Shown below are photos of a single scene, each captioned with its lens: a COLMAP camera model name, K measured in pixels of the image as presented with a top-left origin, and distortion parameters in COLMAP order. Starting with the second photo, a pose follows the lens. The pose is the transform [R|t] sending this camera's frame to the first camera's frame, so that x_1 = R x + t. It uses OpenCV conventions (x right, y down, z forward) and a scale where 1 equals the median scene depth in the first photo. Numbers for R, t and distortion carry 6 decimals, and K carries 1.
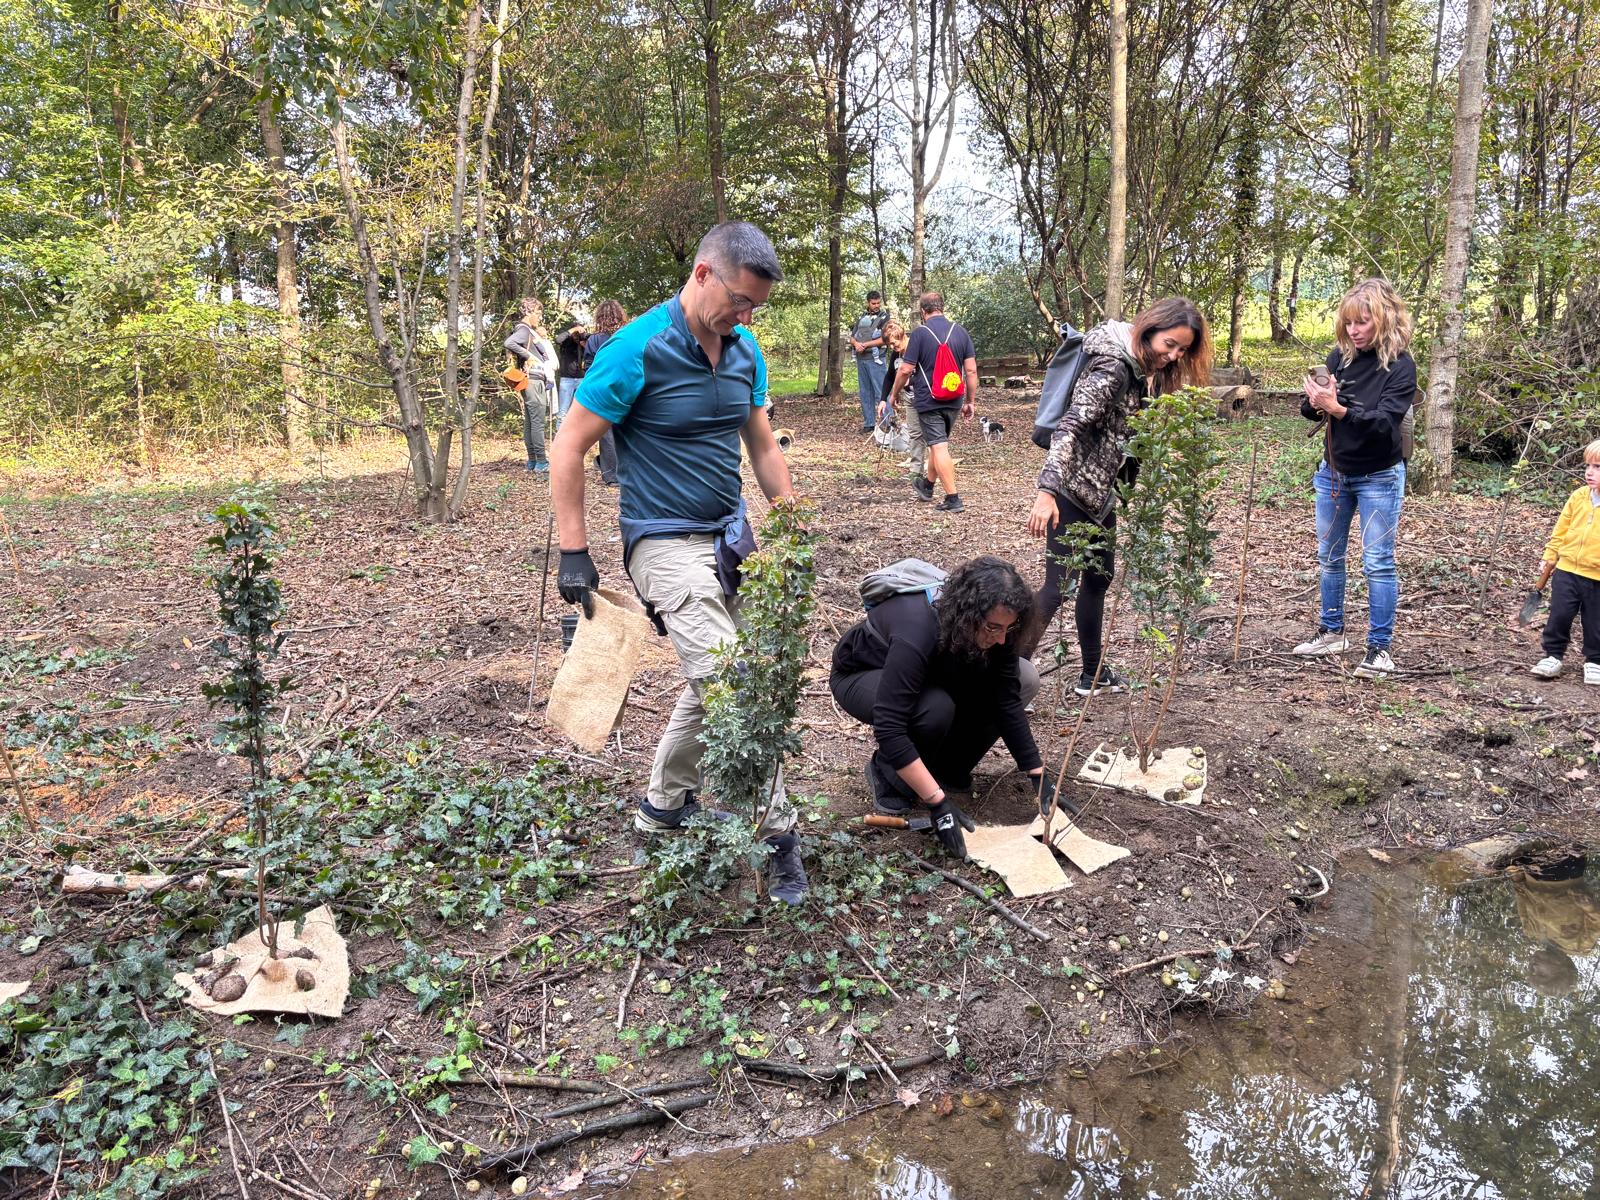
lens RADIAL K [[1234.5, 0, 800.0], [0, 1234.5, 600.0], [0, 0, 1]] dist [-0.006338, 0.035899]
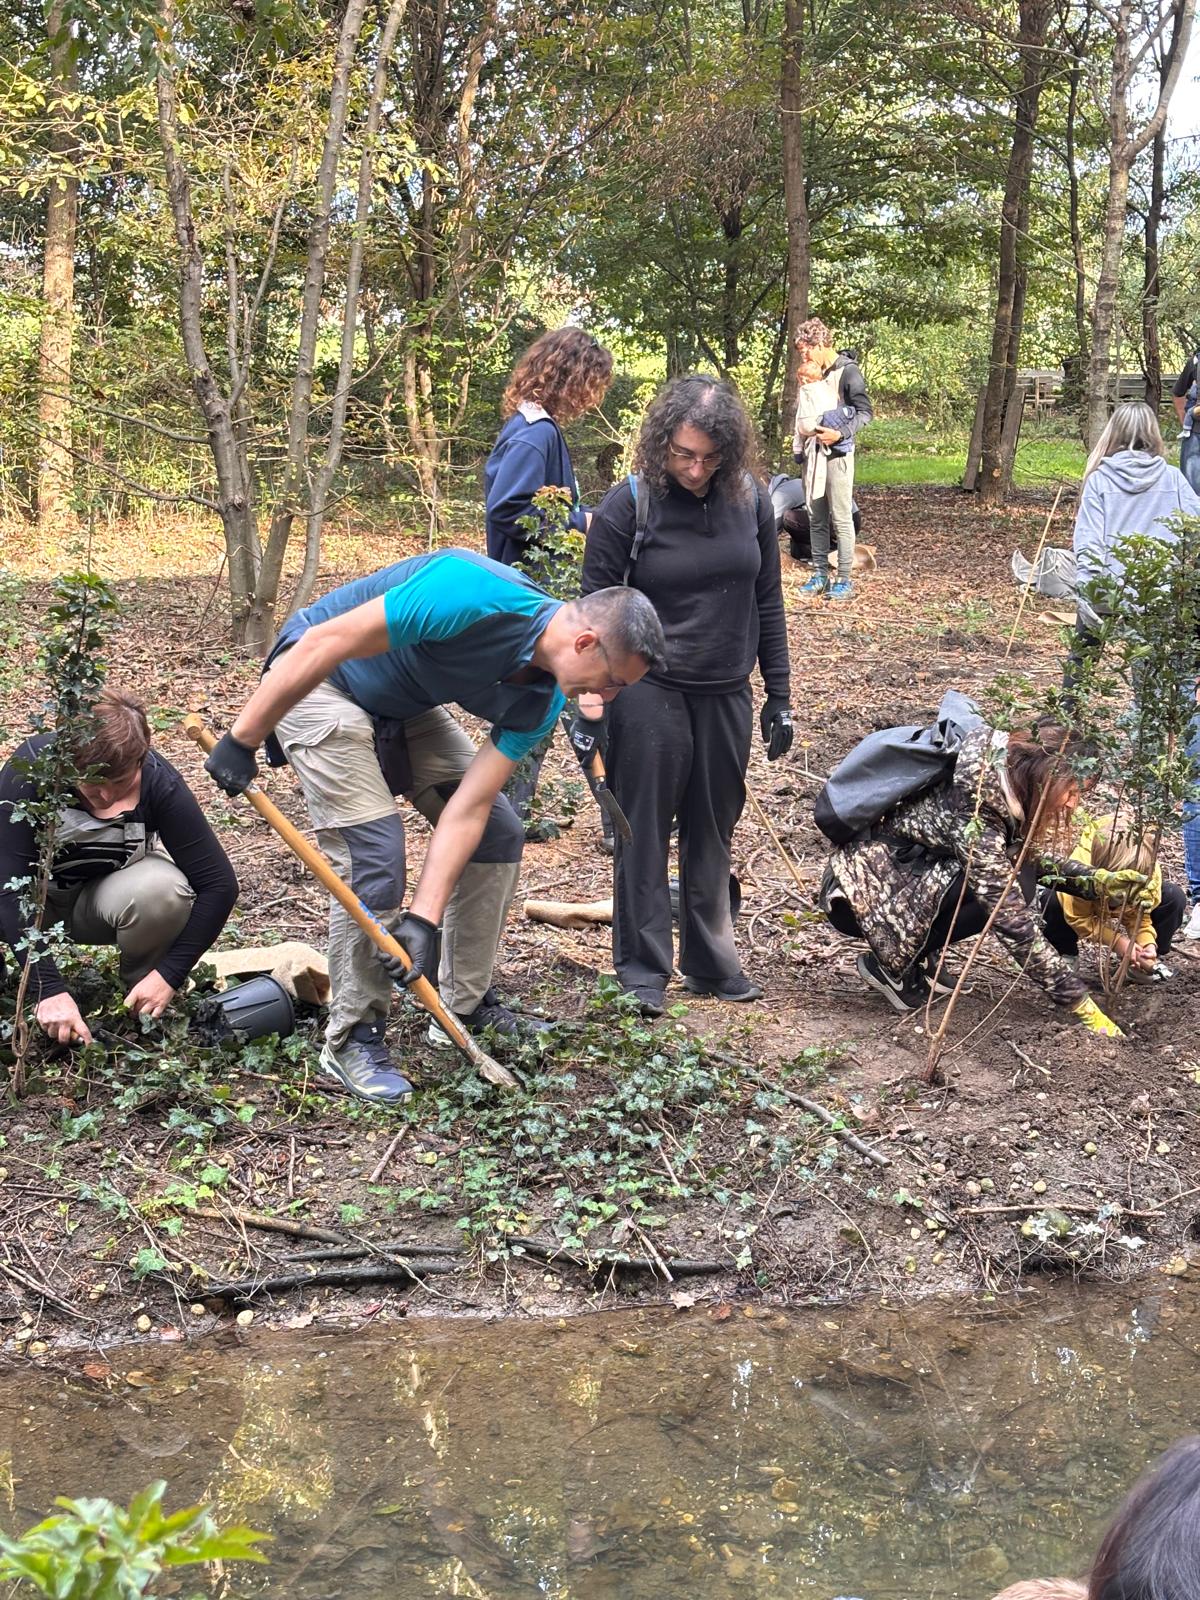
lens RADIAL K [[2421.5, 0, 600.0], [0, 2421.5, 800.0], [0, 0, 1]] dist [0.227386, -0.921927]
pose [[0.985202, 0.081369, -0.150853, 0.259985], [-0.086136, 0.995961, -0.025330, 0.094117], [0.148182, 0.037949, 0.988232, -0.737043]]
